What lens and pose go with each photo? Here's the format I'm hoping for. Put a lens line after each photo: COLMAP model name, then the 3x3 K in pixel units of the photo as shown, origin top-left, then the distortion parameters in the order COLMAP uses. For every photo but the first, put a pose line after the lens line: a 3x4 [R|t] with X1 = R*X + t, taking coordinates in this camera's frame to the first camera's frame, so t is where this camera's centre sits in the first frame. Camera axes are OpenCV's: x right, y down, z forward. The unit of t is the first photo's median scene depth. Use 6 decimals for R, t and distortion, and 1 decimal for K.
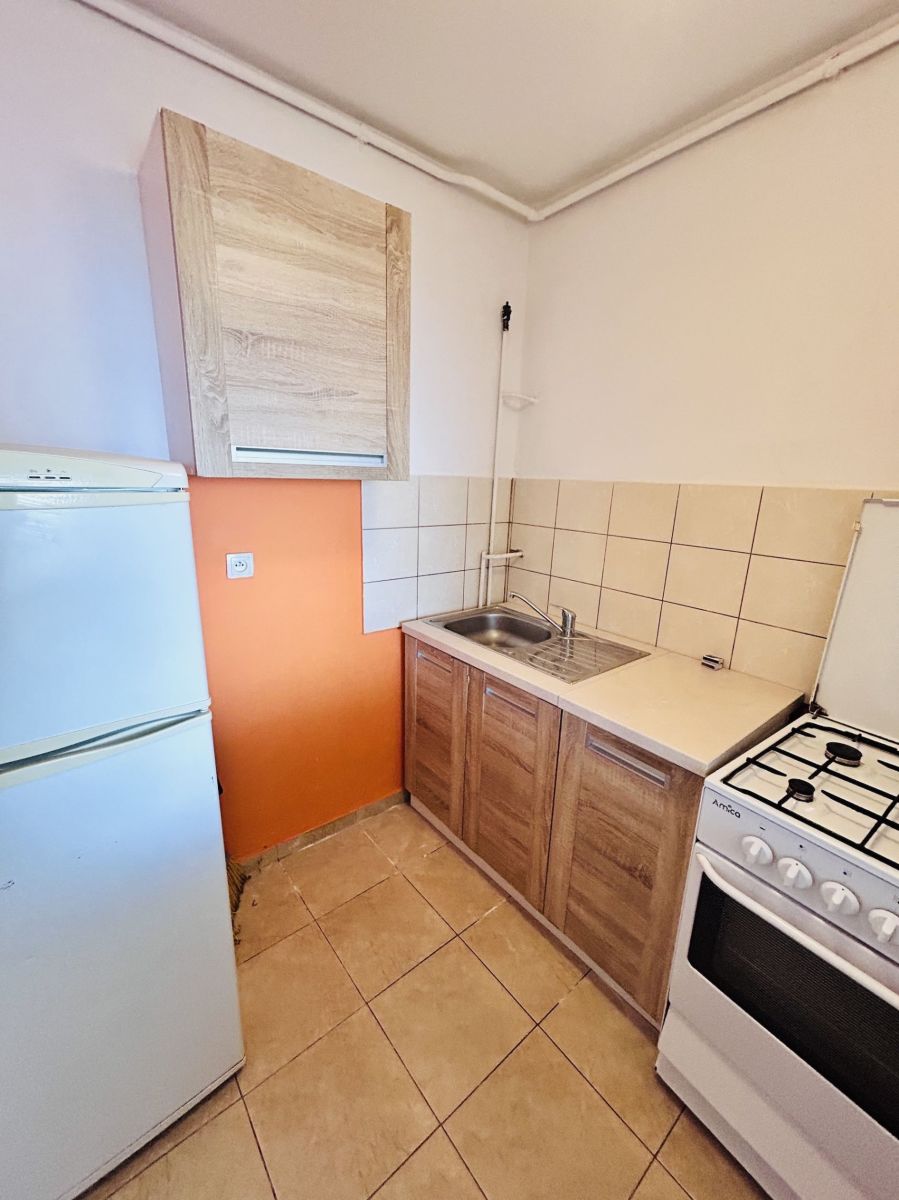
lens RADIAL K [[484.0, 0, 451.7], [0, 484.0, 597.8], [0, 0, 1]] dist [-0.002293, 0.000947]
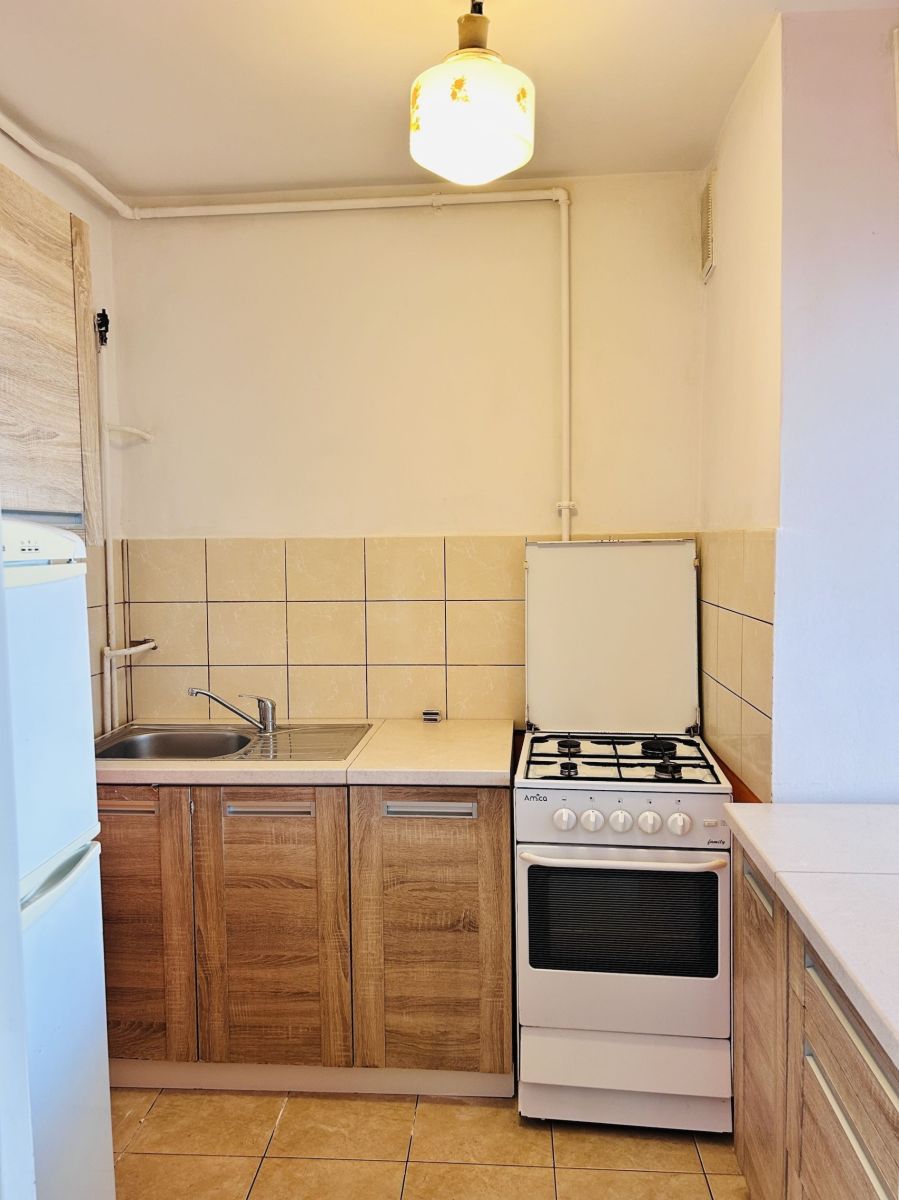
lens RADIAL K [[904.3, 0, 445.3], [0, 904.3, 602.8], [0, 0, 1]] dist [0.074158, -0.093598]
pose [[0.684002, -0.089788, 0.723933, -0.736139], [0.211015, 0.974323, -0.078532, 0.061808], [-0.698294, 0.206477, 0.685385, -0.299636]]
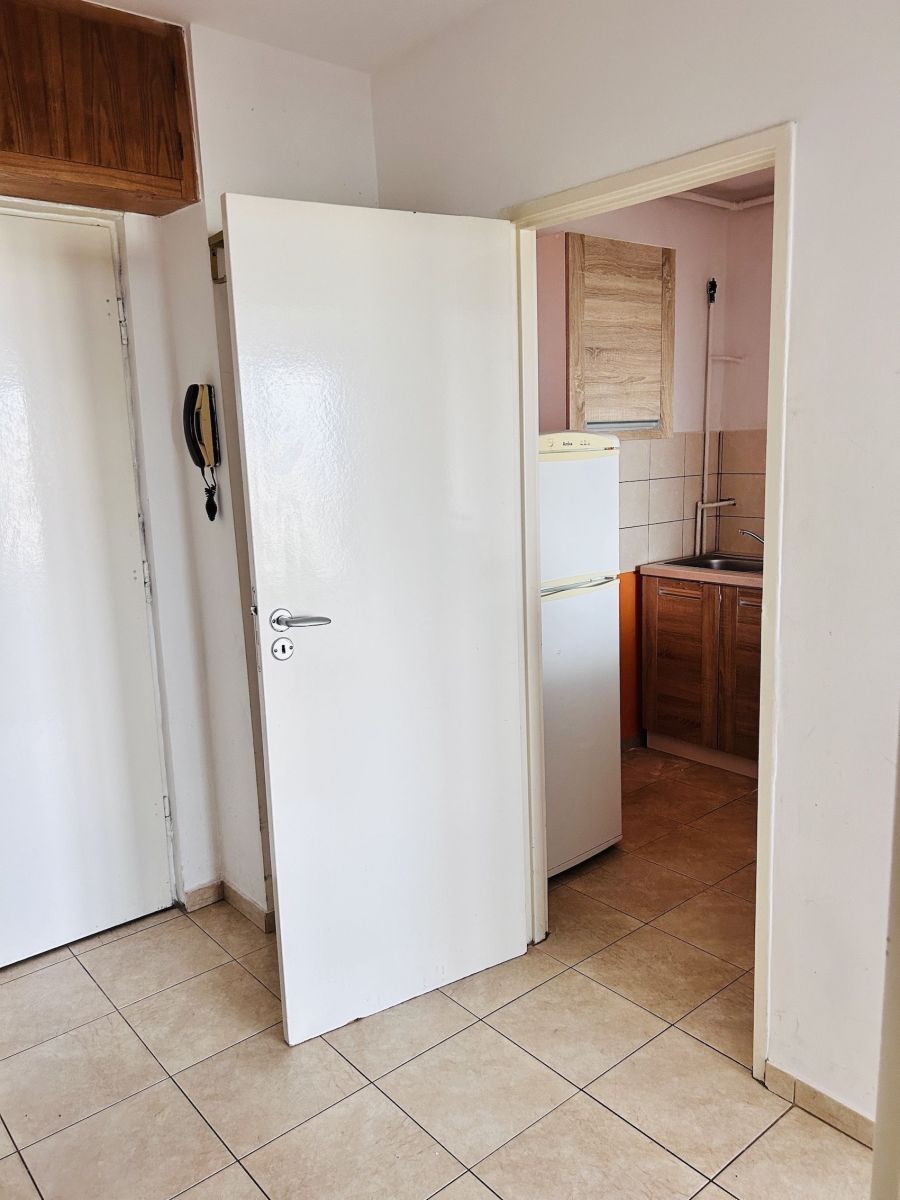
lens RADIAL K [[904.3, 0, 445.3], [0, 904.3, 599.7], [0, 0, 1]] dist [0.074158, -0.093598]
pose [[0.997957, -0.063509, 0.006970, -0.727158], [0.063841, 0.995510, -0.069893, 0.314768], [-0.002500, 0.070196, 0.997530, -1.373555]]
